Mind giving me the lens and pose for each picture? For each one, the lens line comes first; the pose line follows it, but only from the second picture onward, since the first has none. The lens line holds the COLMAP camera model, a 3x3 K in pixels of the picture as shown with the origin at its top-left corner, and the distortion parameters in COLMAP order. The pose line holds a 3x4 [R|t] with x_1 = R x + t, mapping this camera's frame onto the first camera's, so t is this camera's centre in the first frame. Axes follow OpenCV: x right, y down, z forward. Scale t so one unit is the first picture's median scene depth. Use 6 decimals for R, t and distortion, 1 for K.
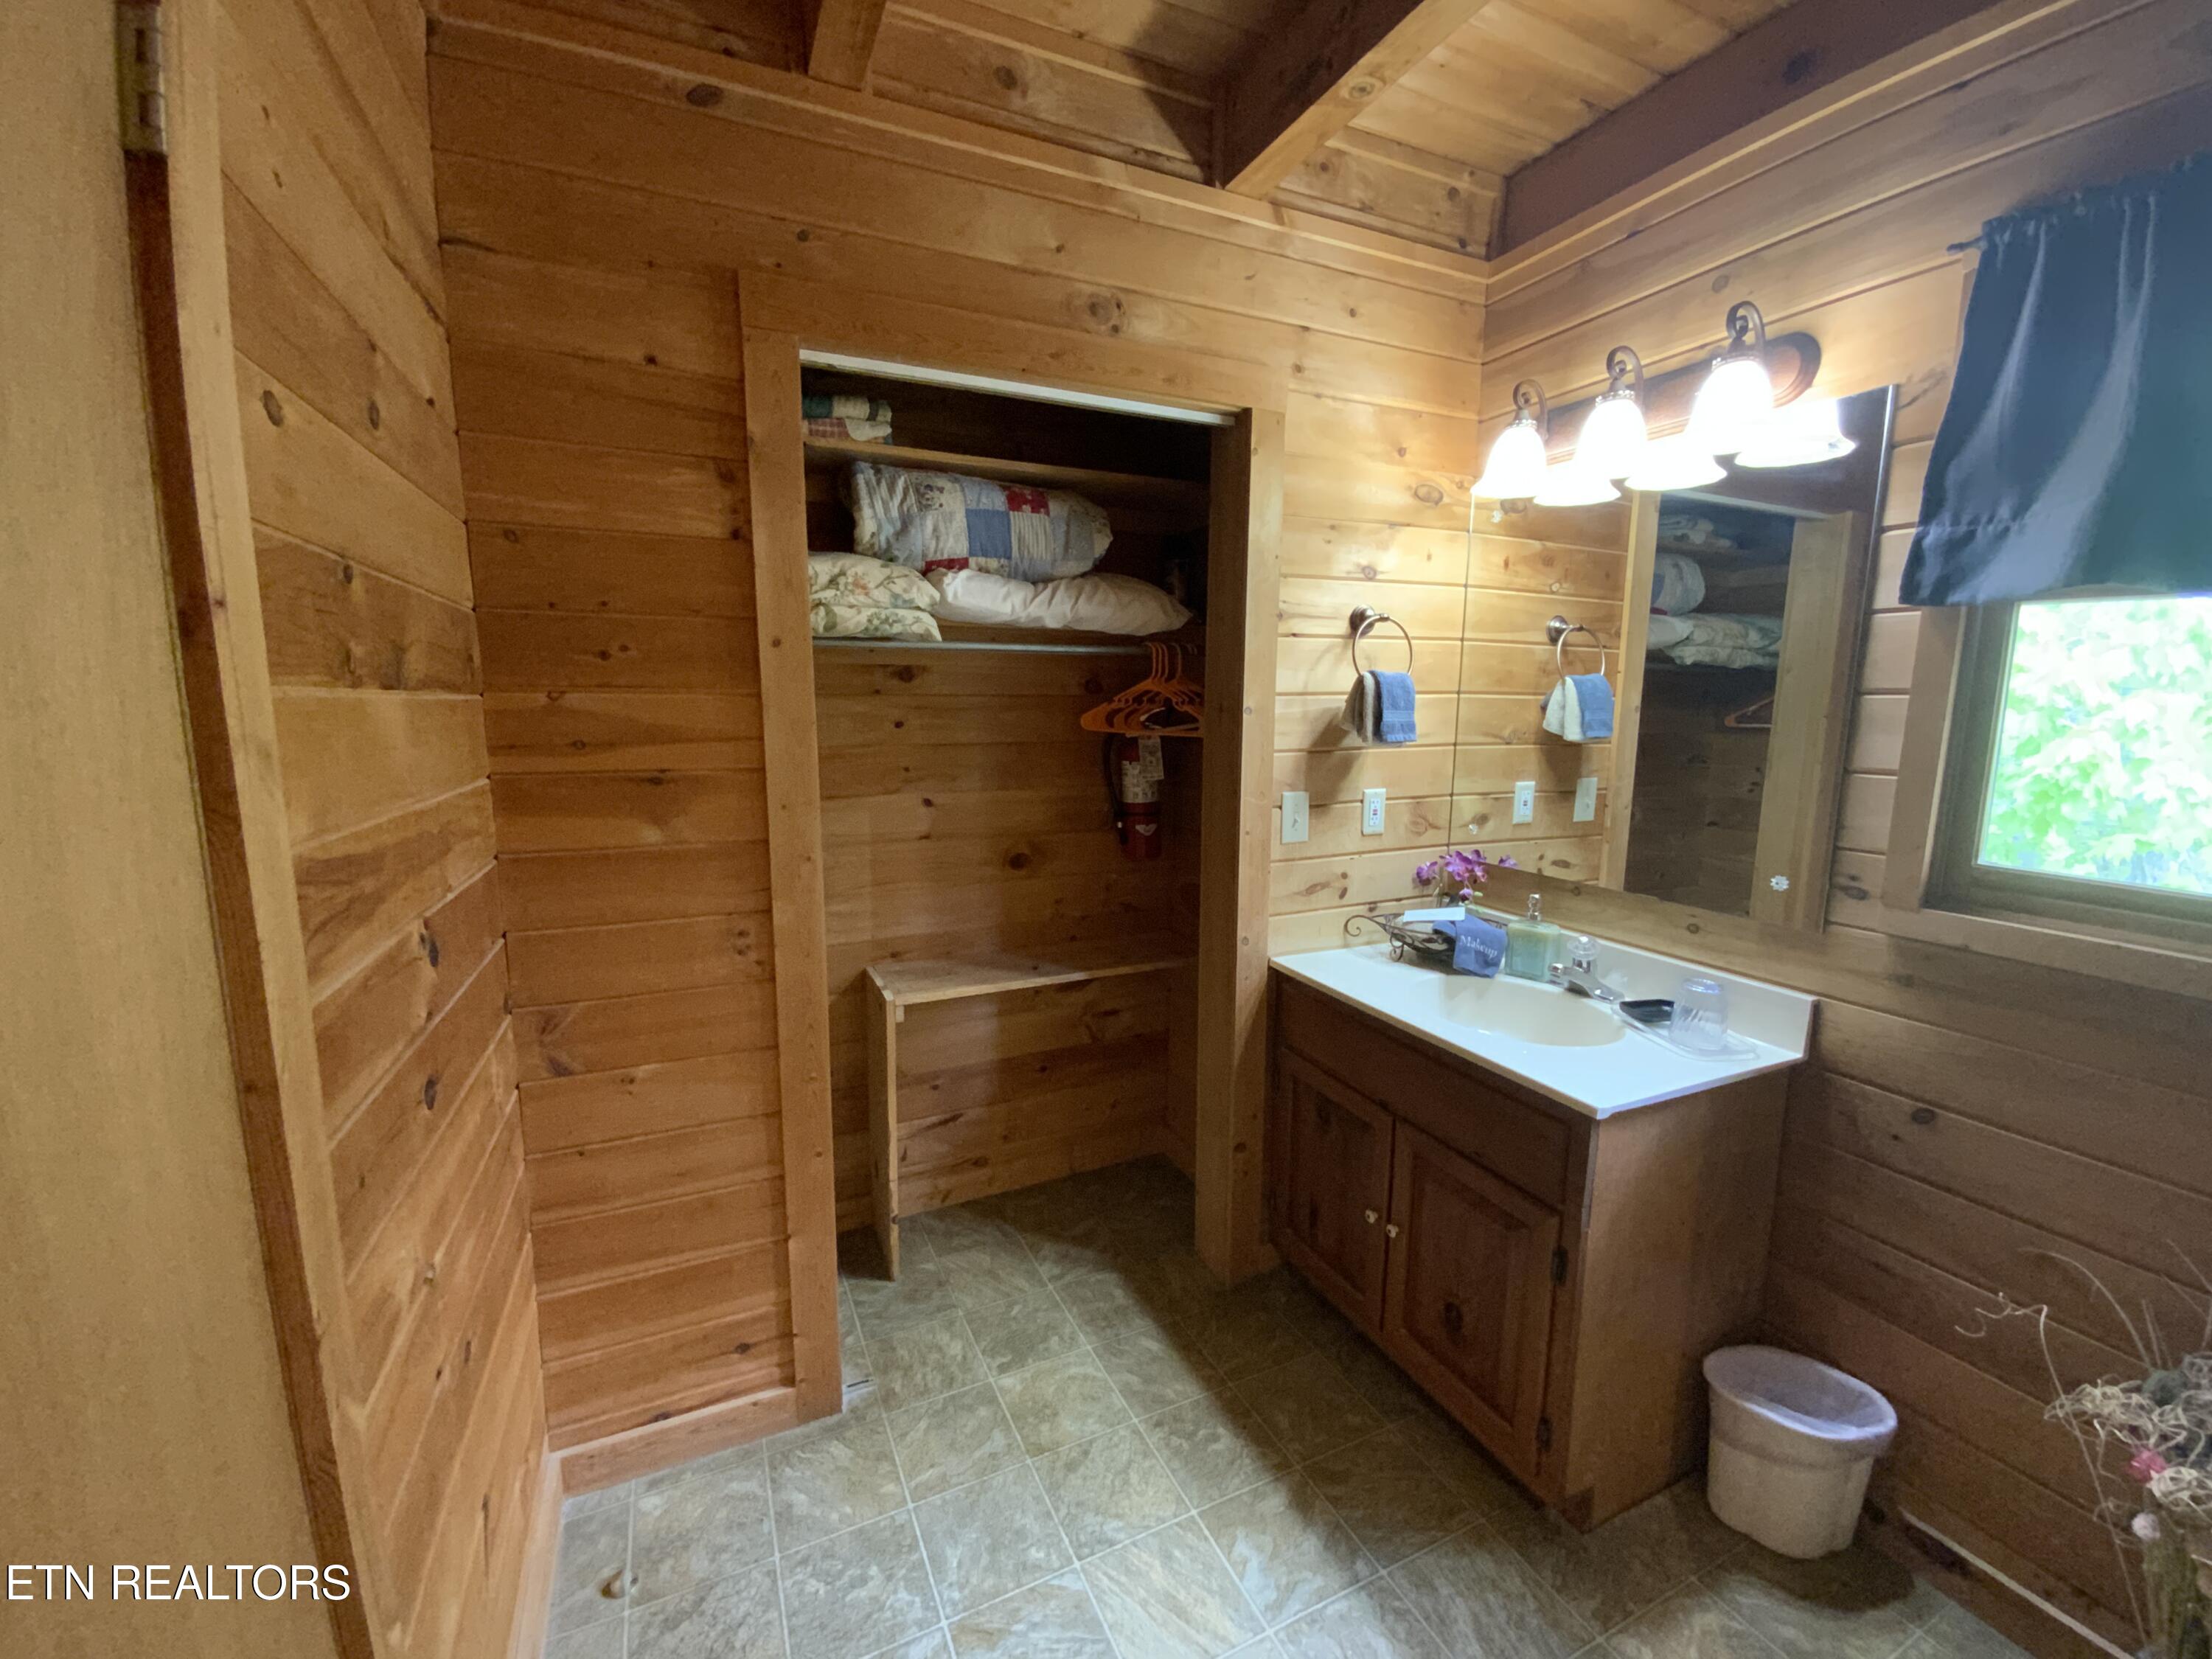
lens RADIAL K [[913.9, 0, 1098.6], [0, 913.9, 825.7], [0, 0, 1]] dist [0.012888, -0.000428]
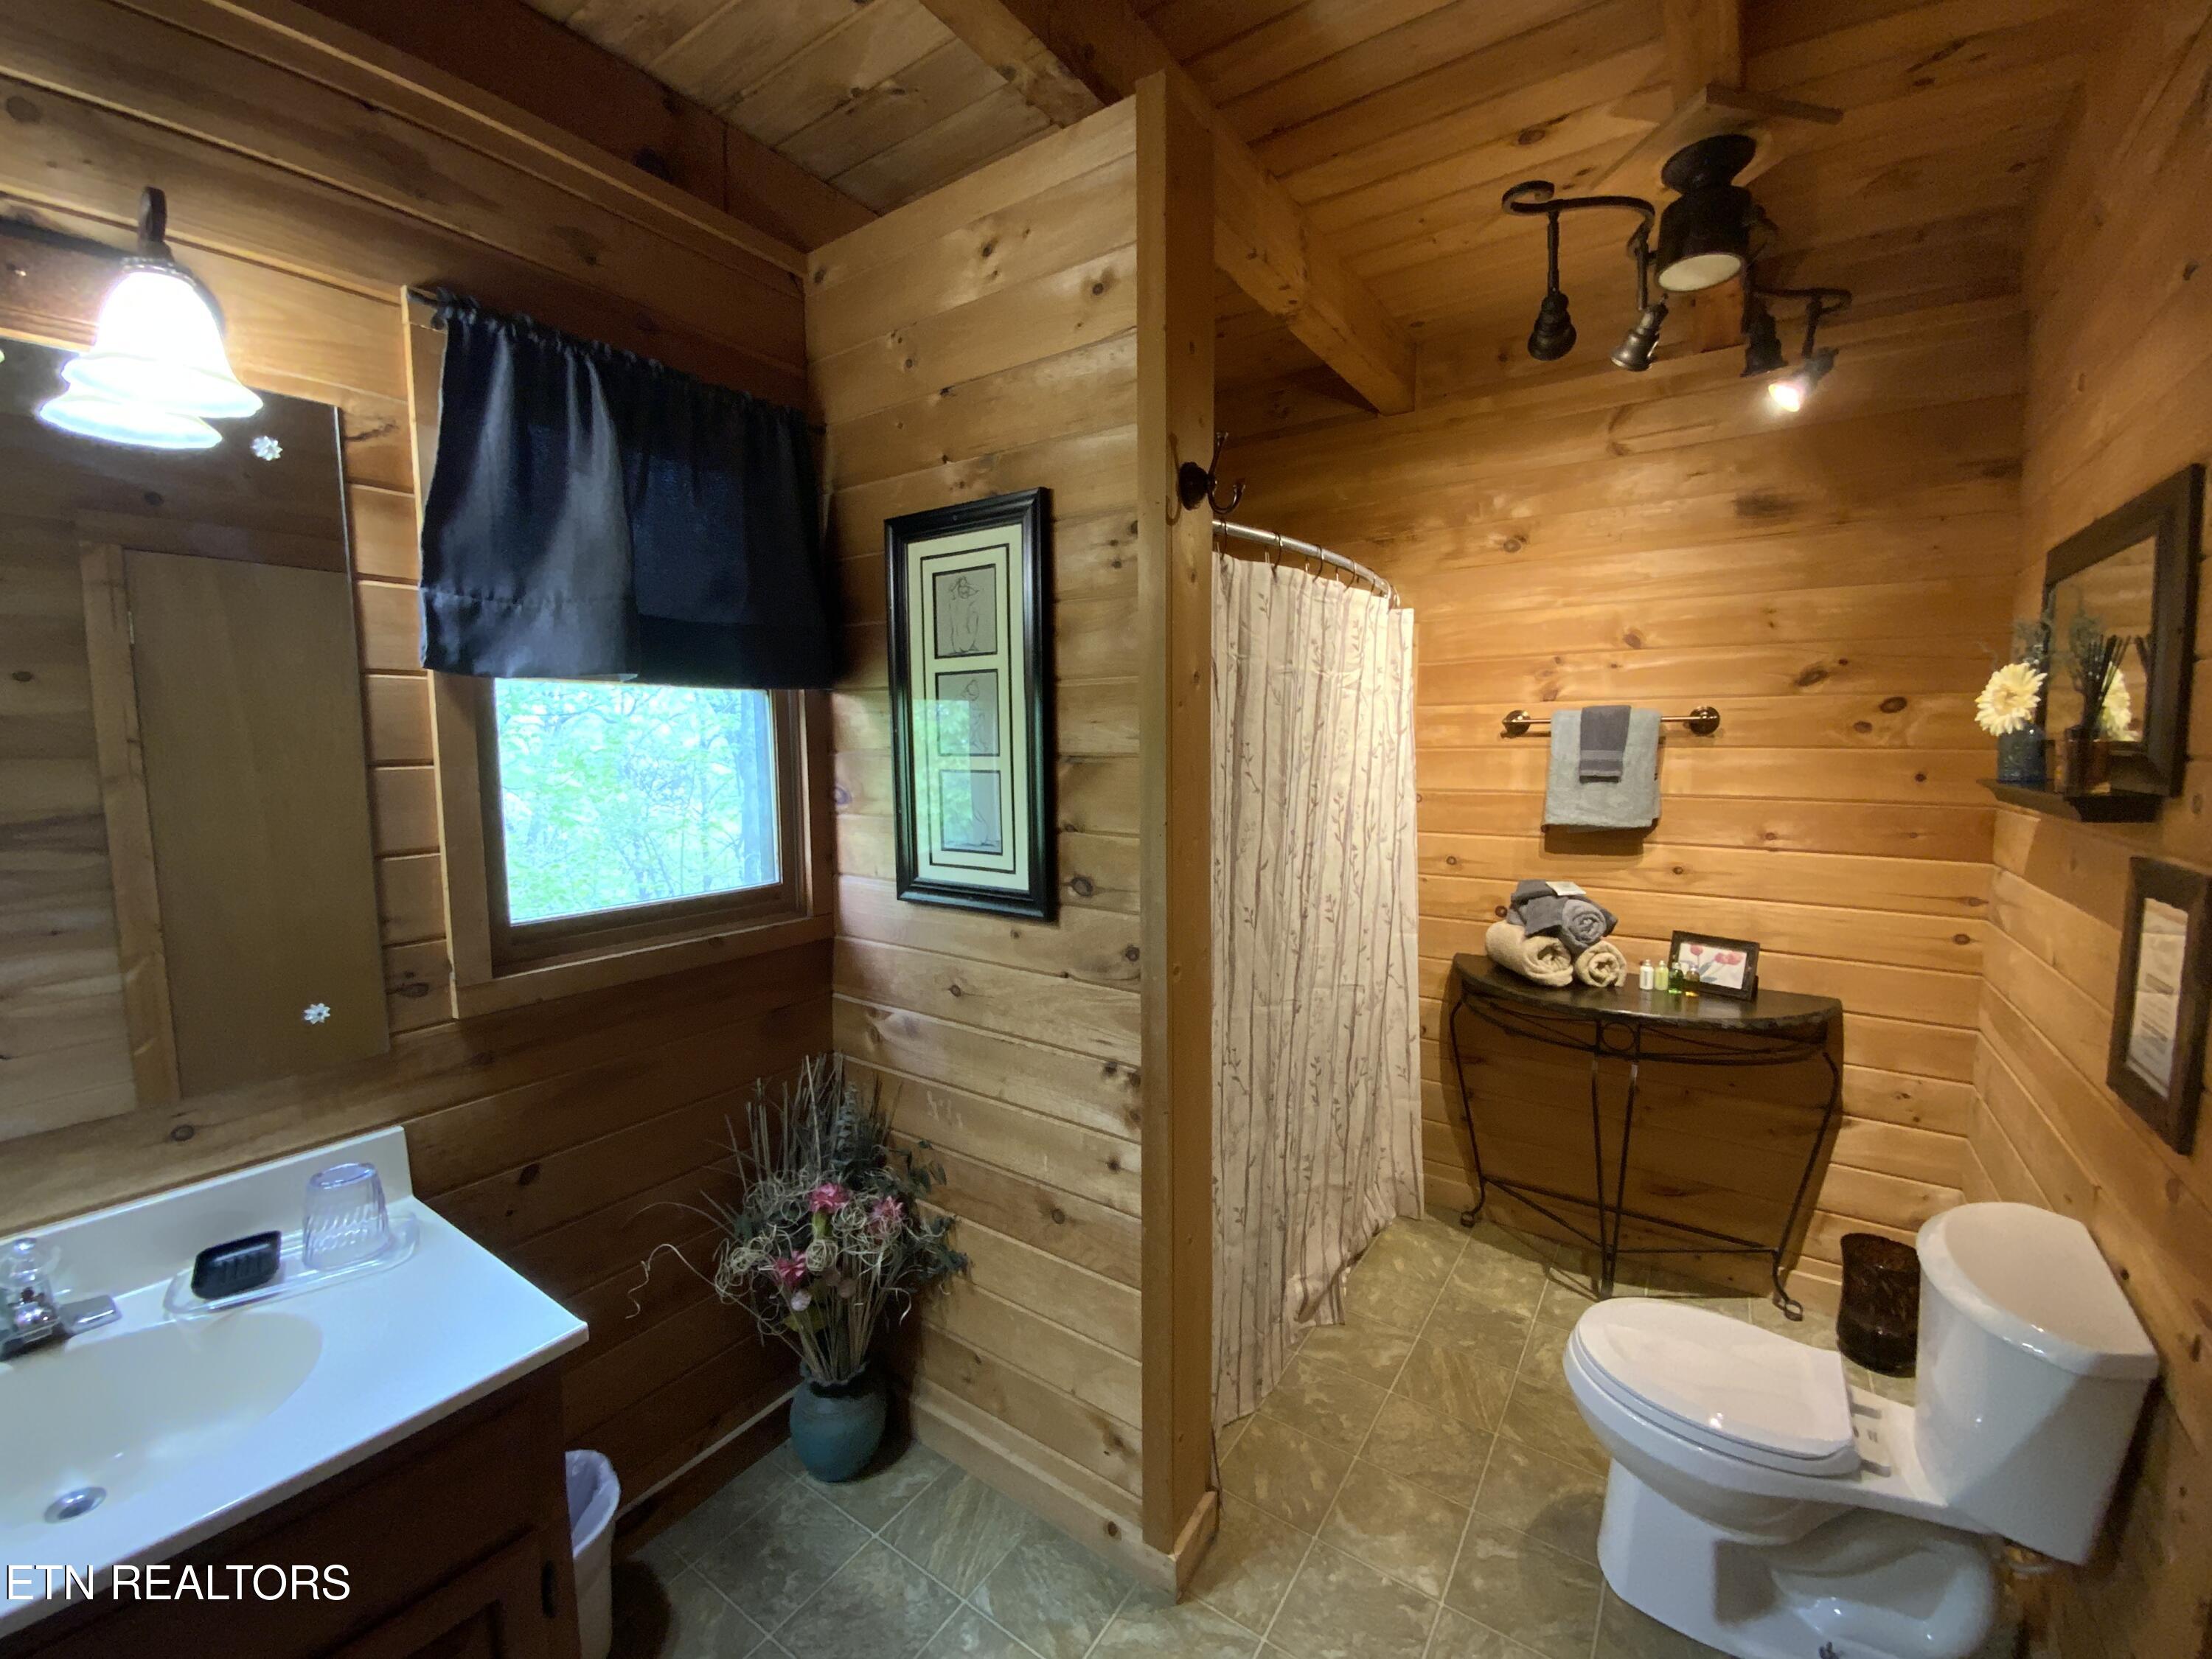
lens RADIAL K [[913.9, 0, 1098.6], [0, 913.9, 825.7], [0, 0, 1]] dist [0.012888, -0.000428]
pose [[-0.501209, -0.089951, 0.860638, -0.271571], [0.127762, 0.975990, 0.176412, -0.166953], [-0.855842, 0.198376, -0.477683, 0.916642]]
